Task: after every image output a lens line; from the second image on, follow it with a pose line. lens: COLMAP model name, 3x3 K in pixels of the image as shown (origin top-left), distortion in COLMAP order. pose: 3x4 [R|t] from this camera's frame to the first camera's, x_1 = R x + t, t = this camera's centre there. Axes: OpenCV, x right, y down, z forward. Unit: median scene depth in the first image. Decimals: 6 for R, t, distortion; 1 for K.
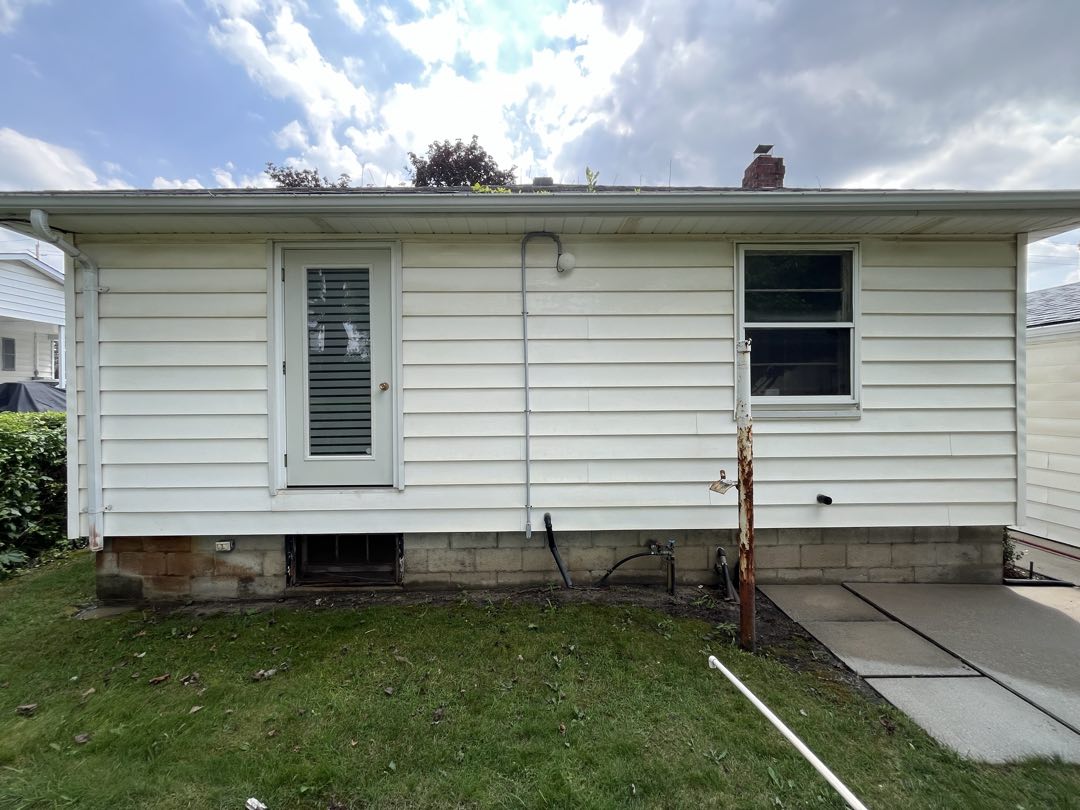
lens RADIAL K [[440.5, 0, 540.0], [0, 440.5, 405.0], [0, 0, 1]] dist [-0.001594, -0.000187]
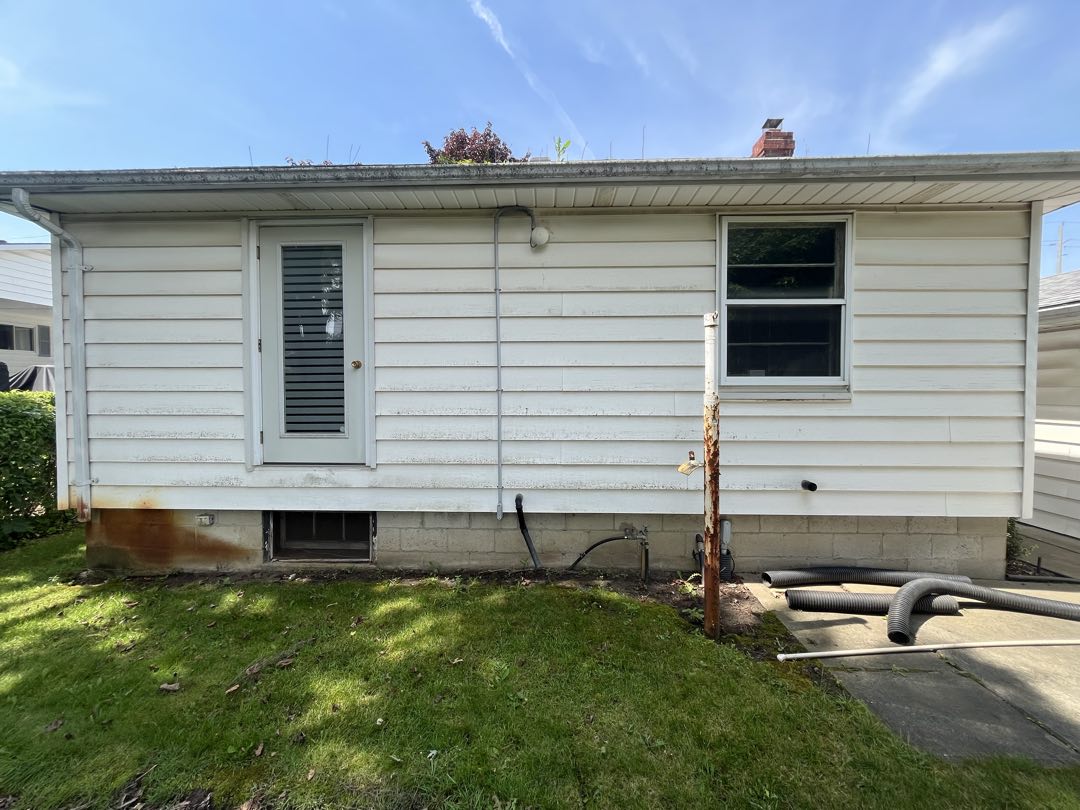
lens RADIAL K [[440.5, 0, 540.0], [0, 440.5, 405.0], [0, 0, 1]] dist [-0.001594, -0.000187]
pose [[0.998711, 0.009539, -0.049854, 0.110111], [-0.008604, 0.999784, 0.018931, 0.026960], [0.050023, -0.018478, 0.998577, 0.023838]]
